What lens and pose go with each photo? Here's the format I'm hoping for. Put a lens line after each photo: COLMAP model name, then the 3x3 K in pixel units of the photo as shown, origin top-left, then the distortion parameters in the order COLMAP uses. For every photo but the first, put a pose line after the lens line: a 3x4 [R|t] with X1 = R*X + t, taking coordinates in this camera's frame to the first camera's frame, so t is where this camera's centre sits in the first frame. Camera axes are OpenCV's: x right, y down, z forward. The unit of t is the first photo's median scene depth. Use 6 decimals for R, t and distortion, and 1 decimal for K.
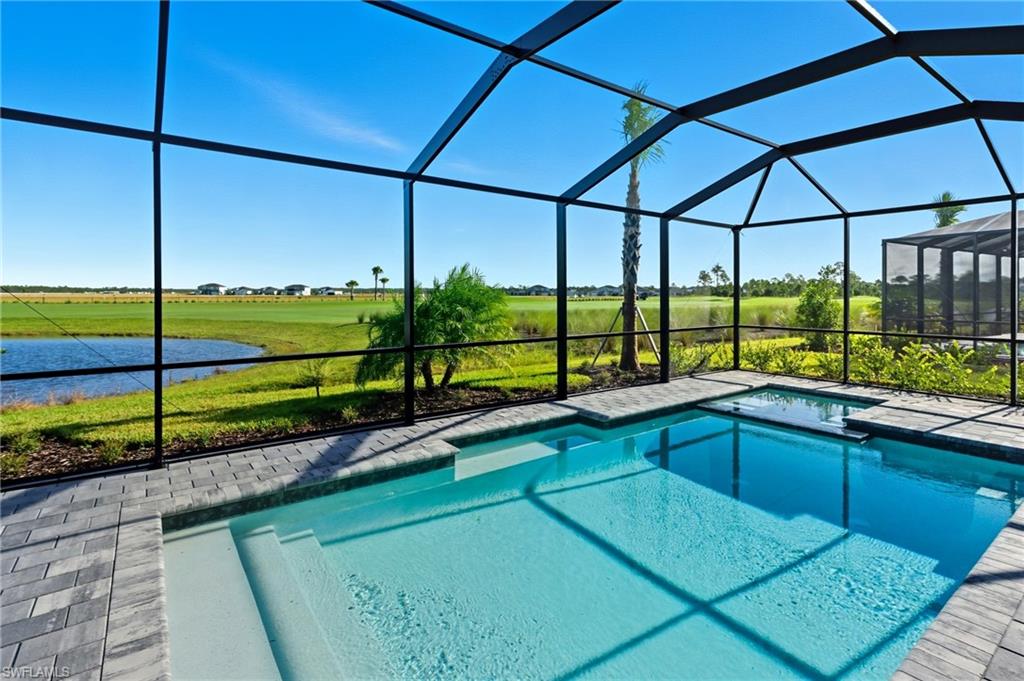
lens RADIAL K [[496.7, 0, 521.5], [0, 496.7, 299.5], [0, 0, 1]] dist [0.000426, -0.000357]
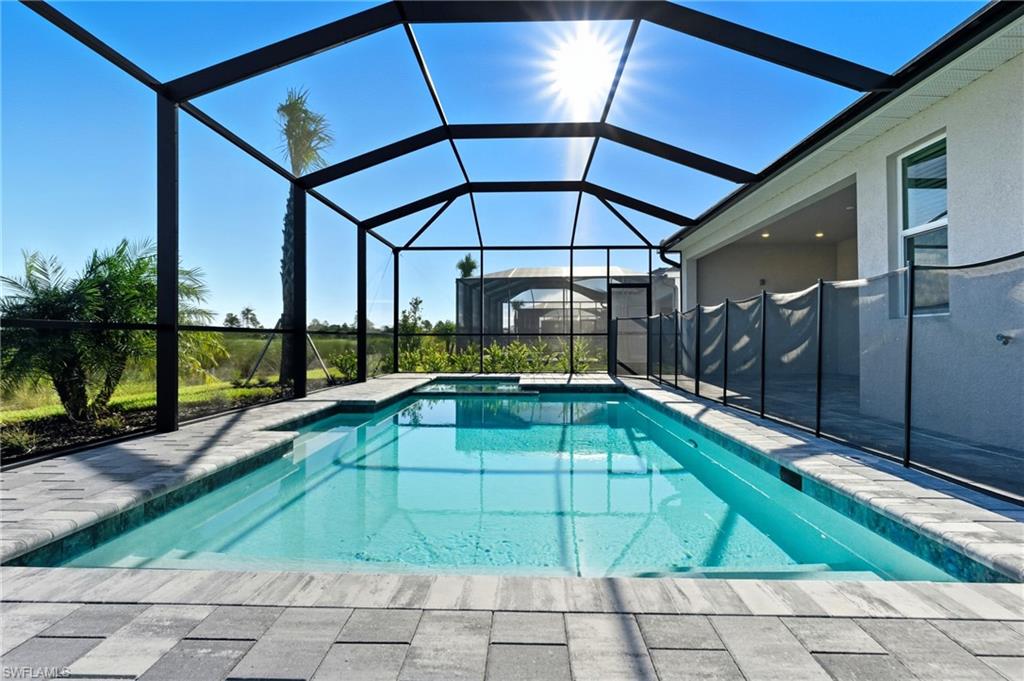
lens RADIAL K [[475.6, 0, 512.0], [0, 475.6, 340.5], [0, 0, 1]] dist [-0.001297, -0.000083]
pose [[0.631941, -0.005425, 0.774997, -0.344856], [0.009480, 0.999955, -0.000731, 0.095846], [-0.774958, 0.007809, 0.631964, 0.127857]]
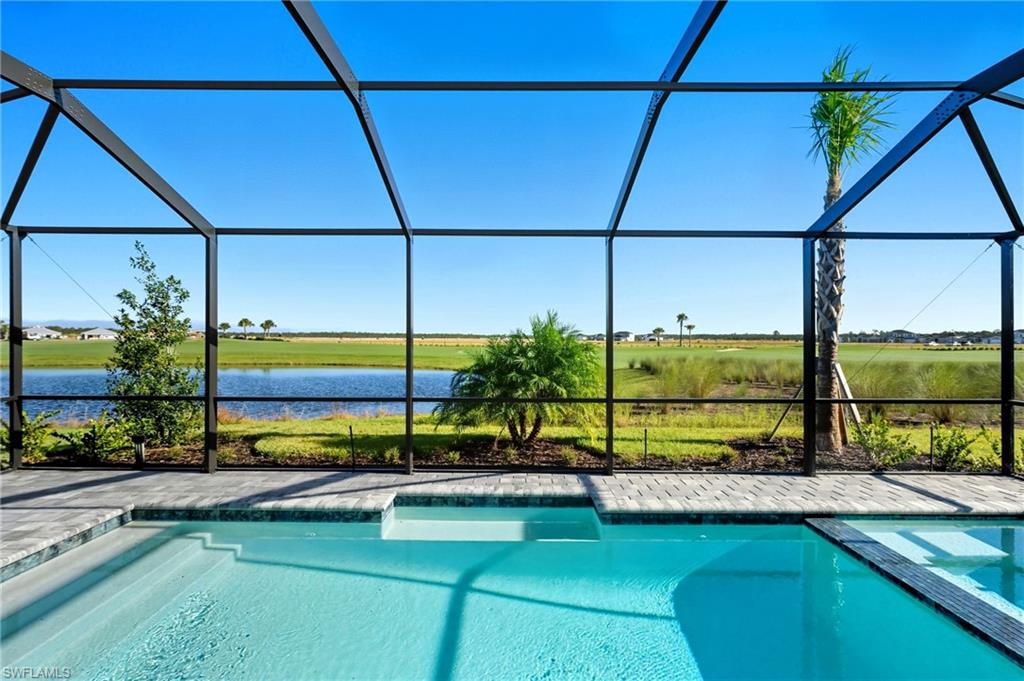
lens RADIAL K [[475.6, 0, 512.0], [0, 475.6, 340.5], [0, 0, 1]] dist [-0.001297, -0.000083]
pose [[0.797991, 0.004366, -0.602653, 0.417827], [-0.010579, 0.999921, -0.006764, -0.014825], [0.602576, 0.011773, 0.797975, 0.262488]]
